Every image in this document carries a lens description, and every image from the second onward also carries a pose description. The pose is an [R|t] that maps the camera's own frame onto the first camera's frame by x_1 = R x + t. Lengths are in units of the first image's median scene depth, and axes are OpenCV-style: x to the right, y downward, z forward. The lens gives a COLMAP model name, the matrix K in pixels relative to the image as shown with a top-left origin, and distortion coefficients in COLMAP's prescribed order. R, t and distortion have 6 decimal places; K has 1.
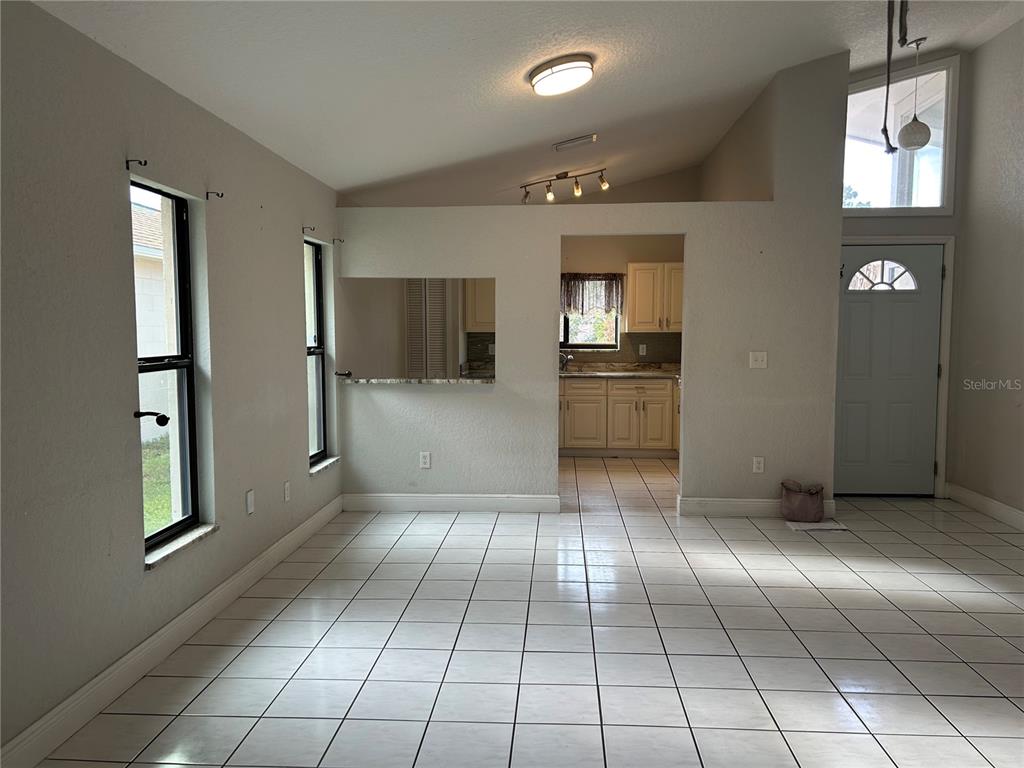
lens RADIAL K [[766.3, 0, 510.3], [0, 766.3, 385.7], [0, 0, 1]] dist [0.069741, -0.093750]
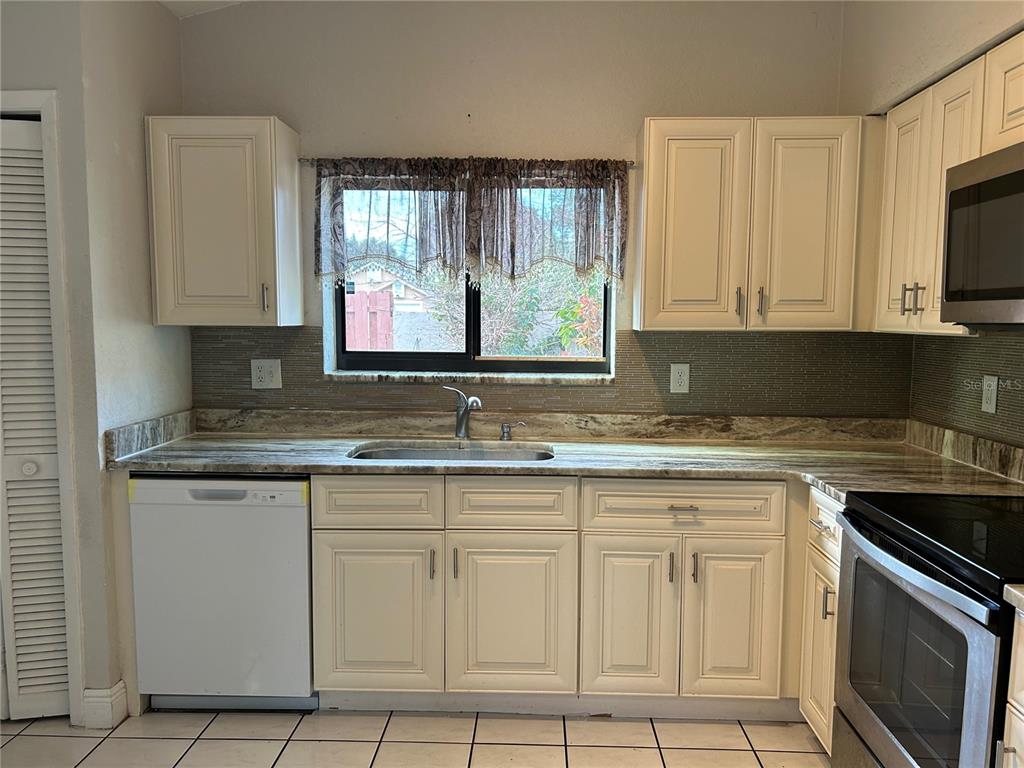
lens RADIAL K [[760.5, 0, 516.1], [0, 760.5, 388.6], [0, 0, 1]] dist [0.060757, -0.082227]
pose [[0.999417, 0.003066, 0.033999, 0.084449], [-0.003708, 0.999816, 0.018835, -0.048724], [-0.033935, -0.018951, 0.999244, 0.650658]]
